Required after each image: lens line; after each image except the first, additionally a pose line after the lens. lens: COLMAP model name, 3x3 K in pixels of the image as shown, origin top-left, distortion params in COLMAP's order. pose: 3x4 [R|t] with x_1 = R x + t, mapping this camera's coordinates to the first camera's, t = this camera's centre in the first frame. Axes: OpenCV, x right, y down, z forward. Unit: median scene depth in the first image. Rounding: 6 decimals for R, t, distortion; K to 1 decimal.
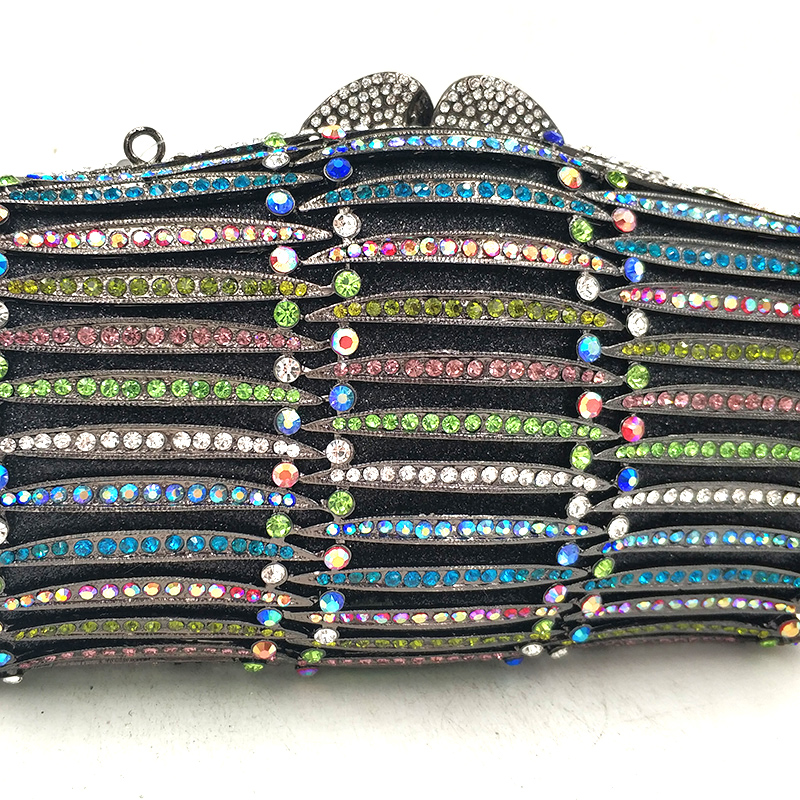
lens RADIAL K [[1031.5, 0, 346.2], [0, 1031.5, 409.1], [0, 0, 1]] dist [0.263430, -1.155985]
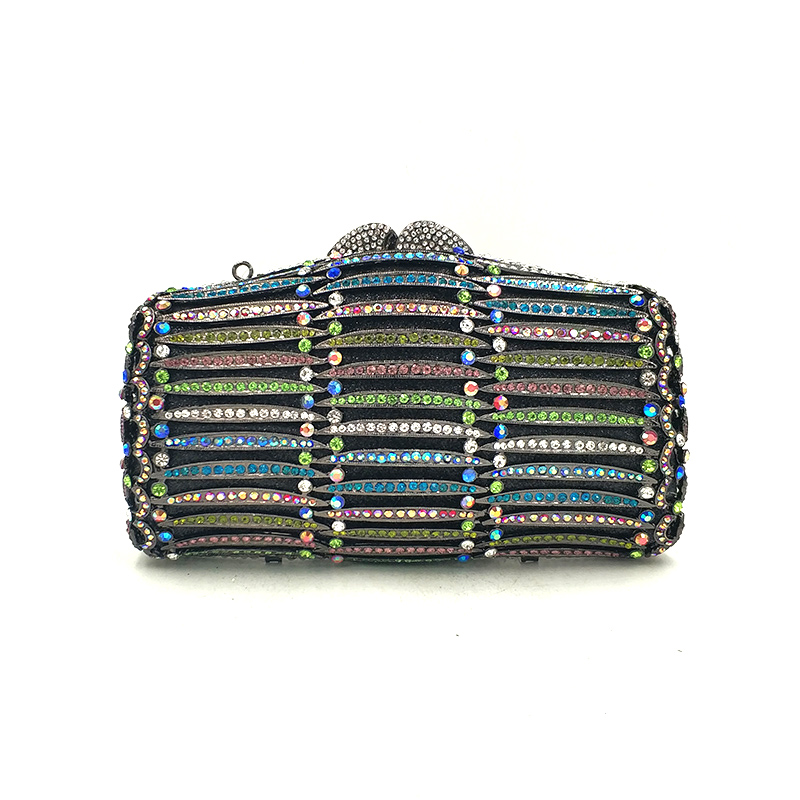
lens RADIAL K [[1031.5, 0, 346.2], [0, 1031.5, 409.1], [0, 0, 1]] dist [0.263430, -1.155985]
pose [[0.977092, -0.043673, -0.208289, 0.396407], [0.011501, 0.988123, -0.153237, 0.308210], [0.212508, 0.147331, 0.965989, -0.799551]]
